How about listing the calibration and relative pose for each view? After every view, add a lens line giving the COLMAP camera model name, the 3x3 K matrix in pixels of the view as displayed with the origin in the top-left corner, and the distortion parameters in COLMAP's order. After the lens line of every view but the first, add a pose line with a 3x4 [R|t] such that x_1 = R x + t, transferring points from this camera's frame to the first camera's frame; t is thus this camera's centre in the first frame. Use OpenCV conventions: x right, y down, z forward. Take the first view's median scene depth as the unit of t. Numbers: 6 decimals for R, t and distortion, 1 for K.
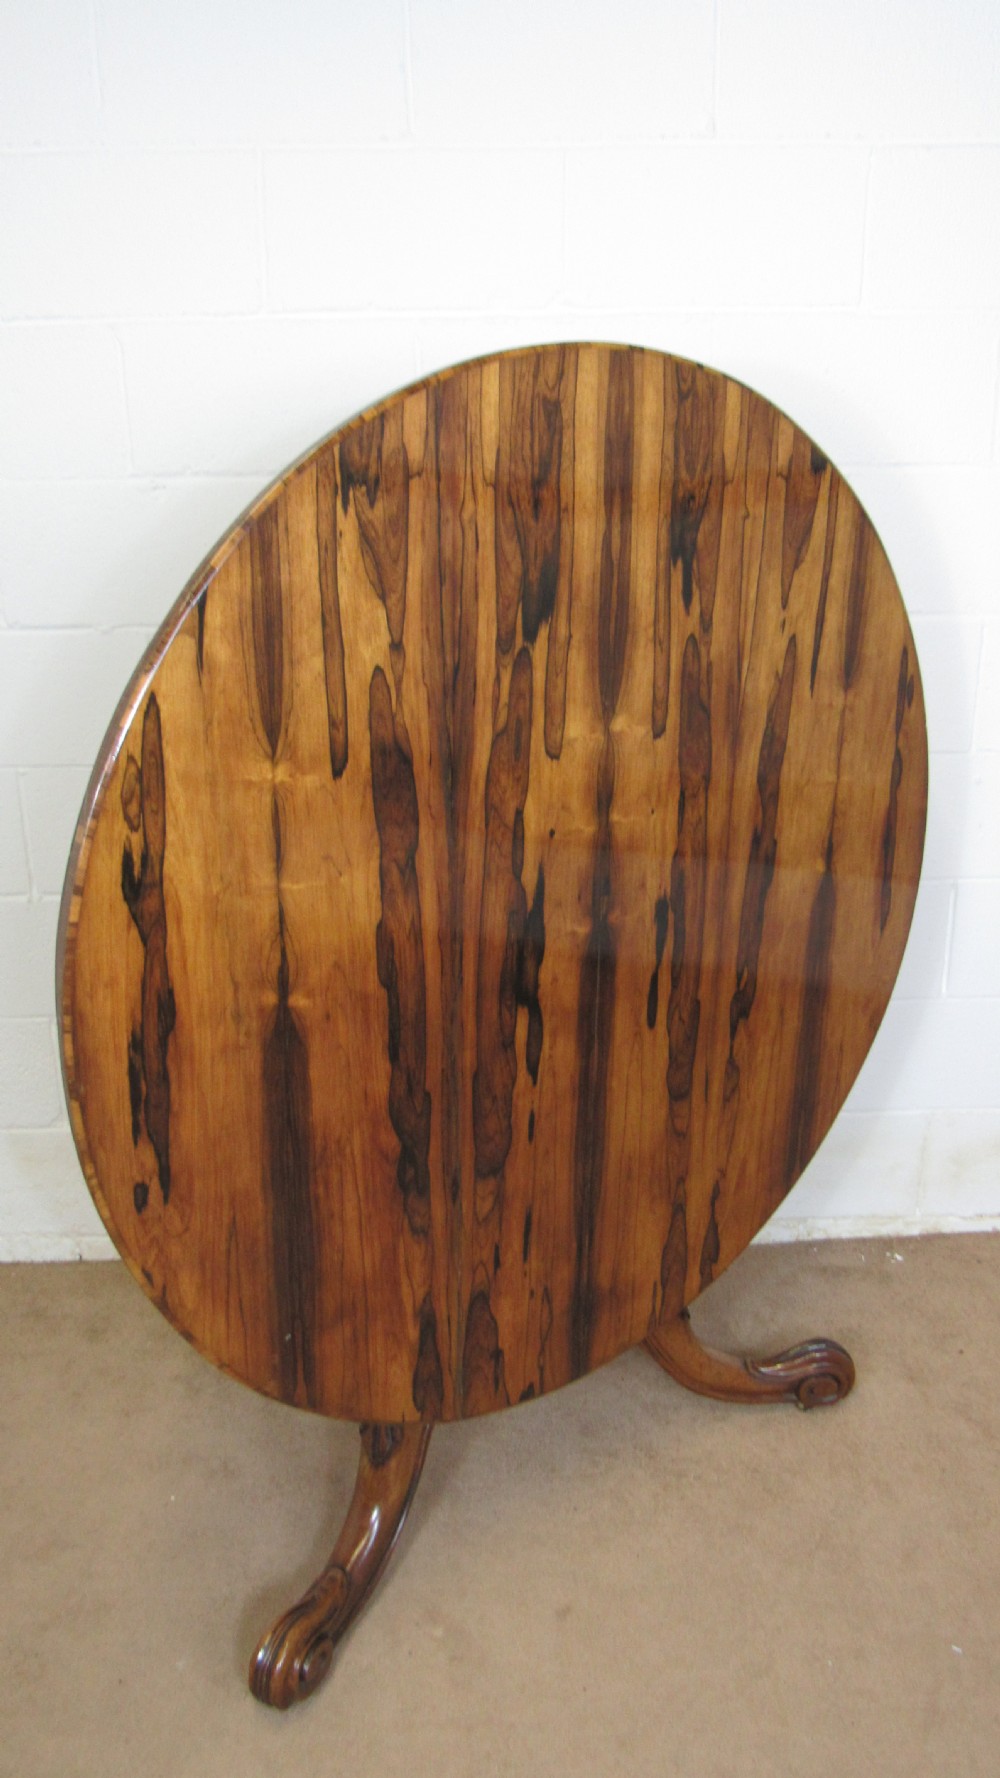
lens RADIAL K [[1278.9, 0, 506.5], [0, 1278.9, 879.8], [0, 0, 1]] dist [-0.035394, 0.018641]
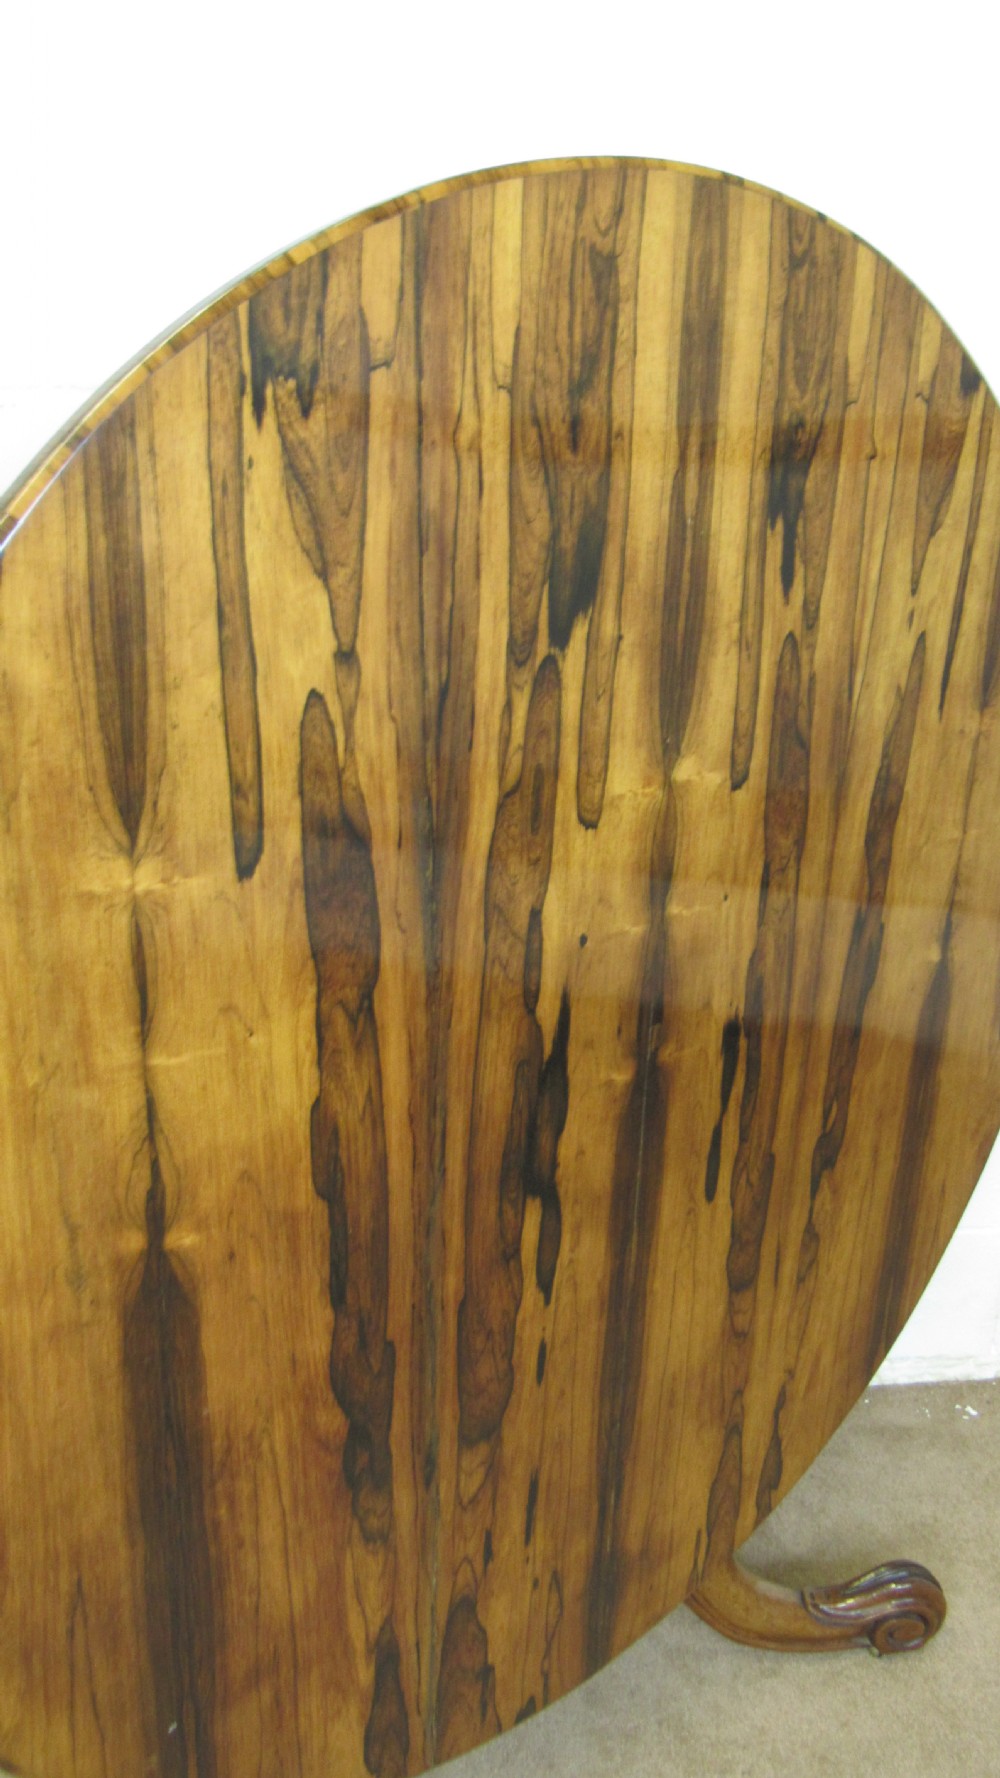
lens RADIAL K [[1341.8, 0, 512.3], [0, 1341.8, 880.1], [0, 0, 1]] dist [-0.041996, 0.018305]
pose [[0.998655, 0.003964, 0.051696, -0.035184], [-0.004931, 0.999815, 0.018593, -0.078635], [-0.051613, -0.018823, 0.998490, 0.322033]]
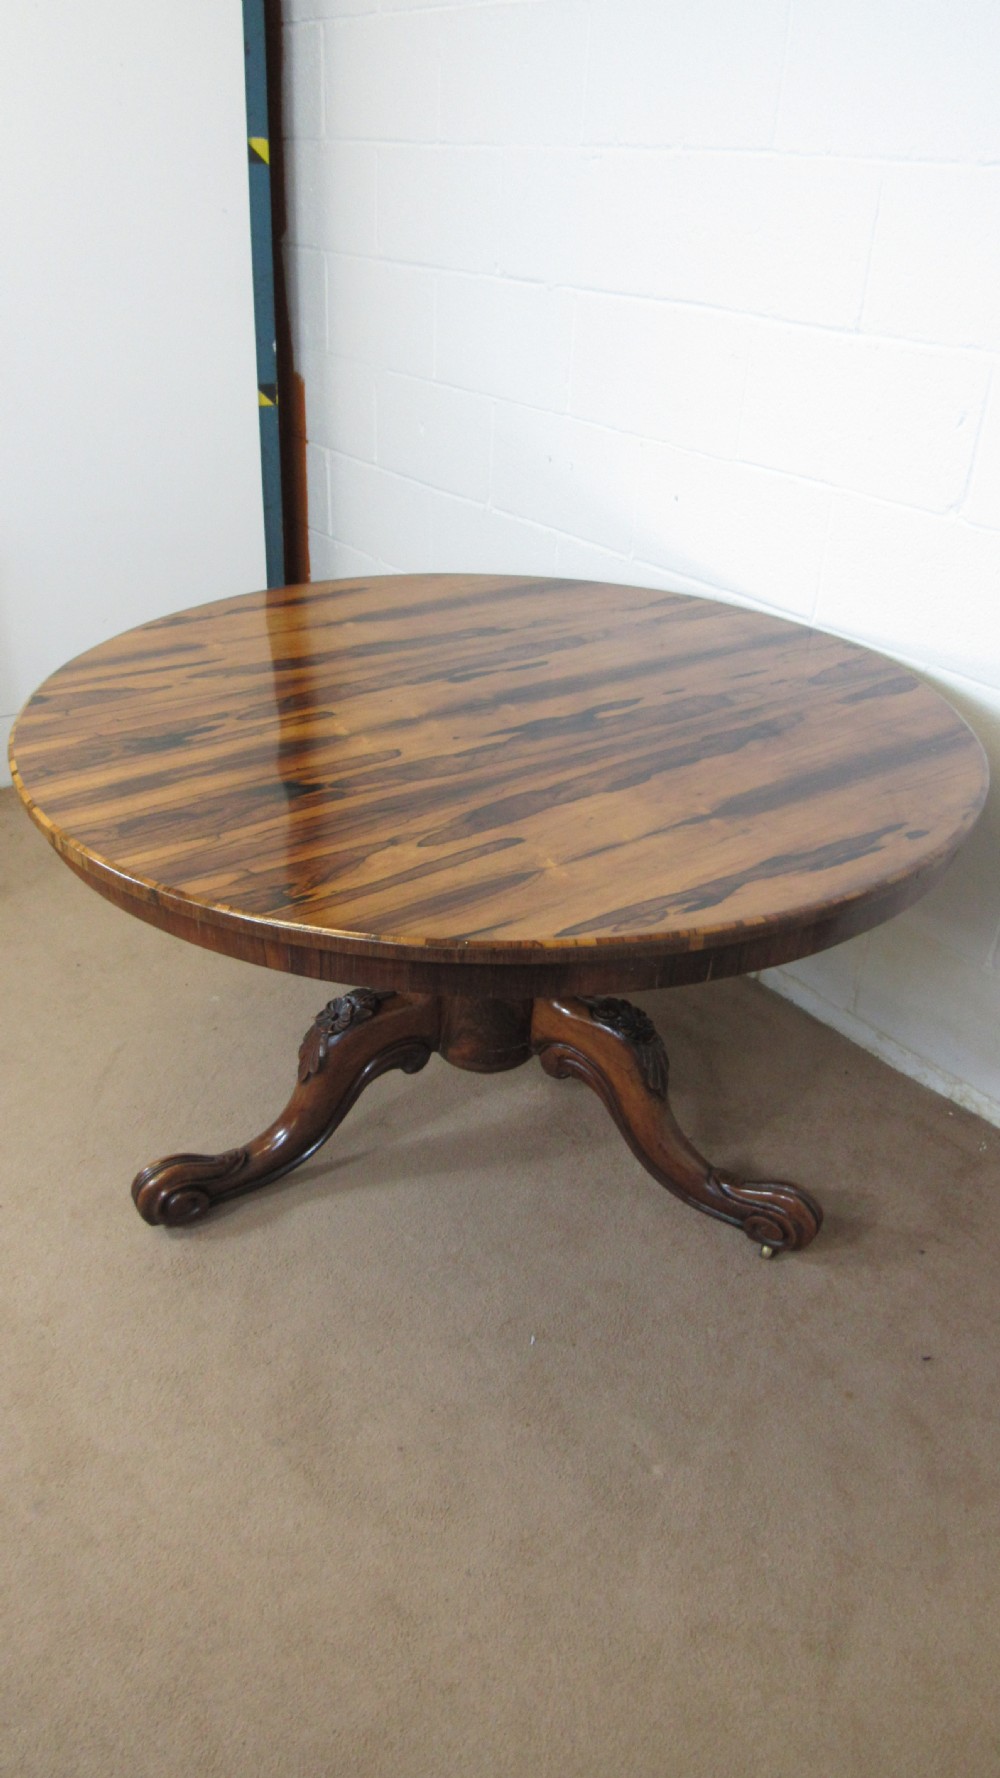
lens RADIAL K [[1278.9, 0, 492.5], [0, 1278.9, 883.6], [0, 0, 1]] dist [-0.035394, 0.018641]
pose [[-0.461579, -0.849068, 0.256960, -0.380461], [0.879687, -0.400733, 0.256052, -0.349789], [-0.114434, 0.344233, 0.931885, -0.023872]]
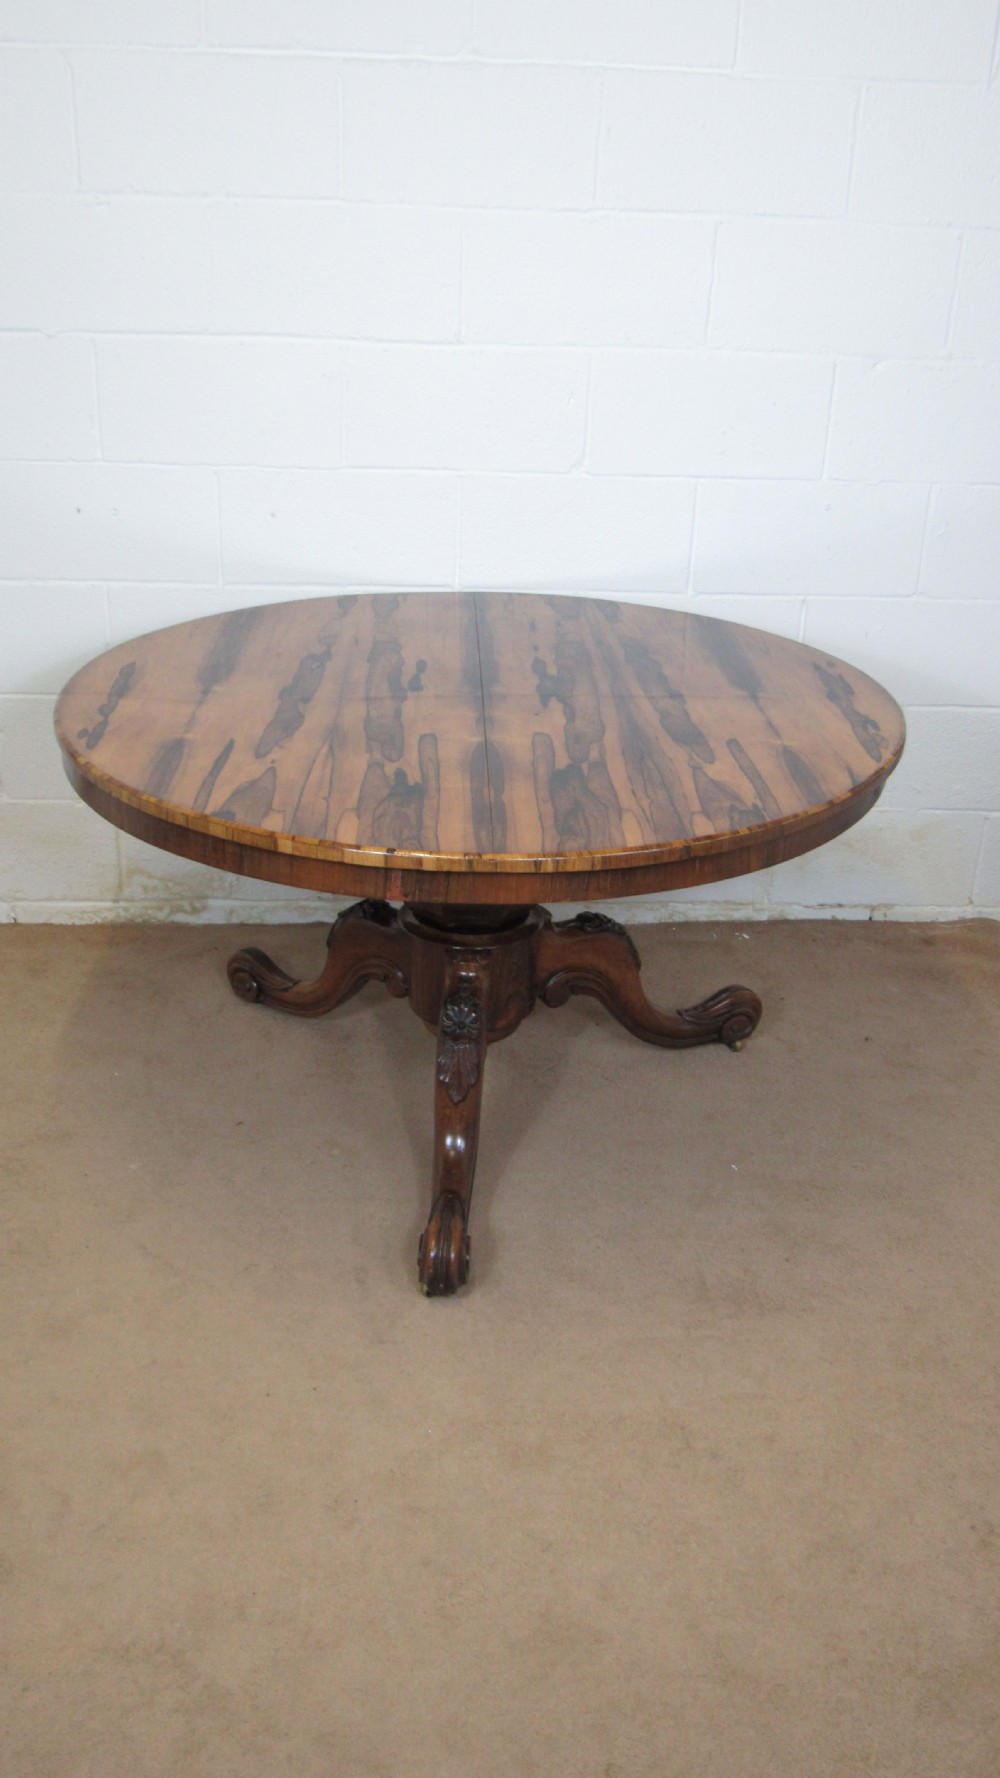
lens RADIAL K [[1529.1, 0, 507.9], [0, 1529.1, 881.0], [0, 0, 1]] dist [-0.046831, 0.016990]
pose [[-0.784107, -0.547878, -0.291557, 0.416518], [0.146946, -0.620314, 0.770466, -1.335290], [-0.602978, 0.561285, 0.566901, 0.227674]]
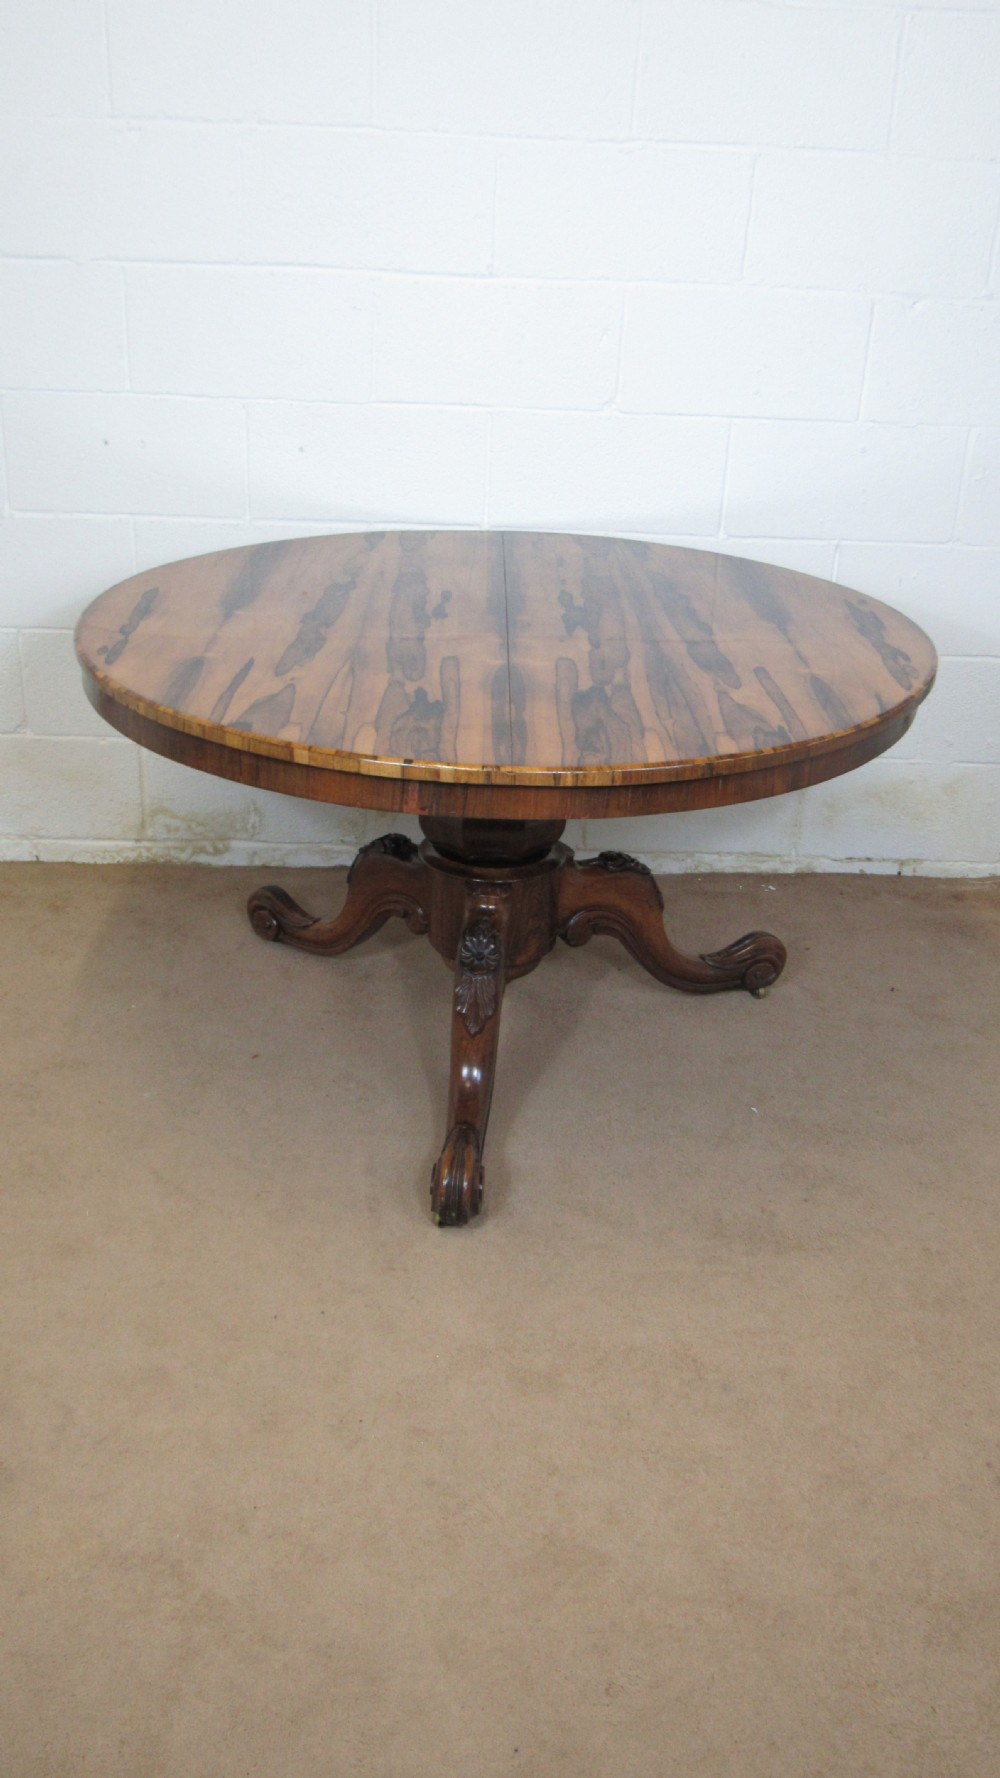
lens RADIAL K [[1529.1, 0, 506.7], [0, 1529.1, 880.7], [0, 0, 1]] dist [-0.046831, 0.016990]
pose [[-0.779855, -0.559803, -0.280085, 0.370794], [0.174870, -0.624470, 0.761221, -1.353562], [-0.601038, 0.544664, 0.584889, 0.263968]]
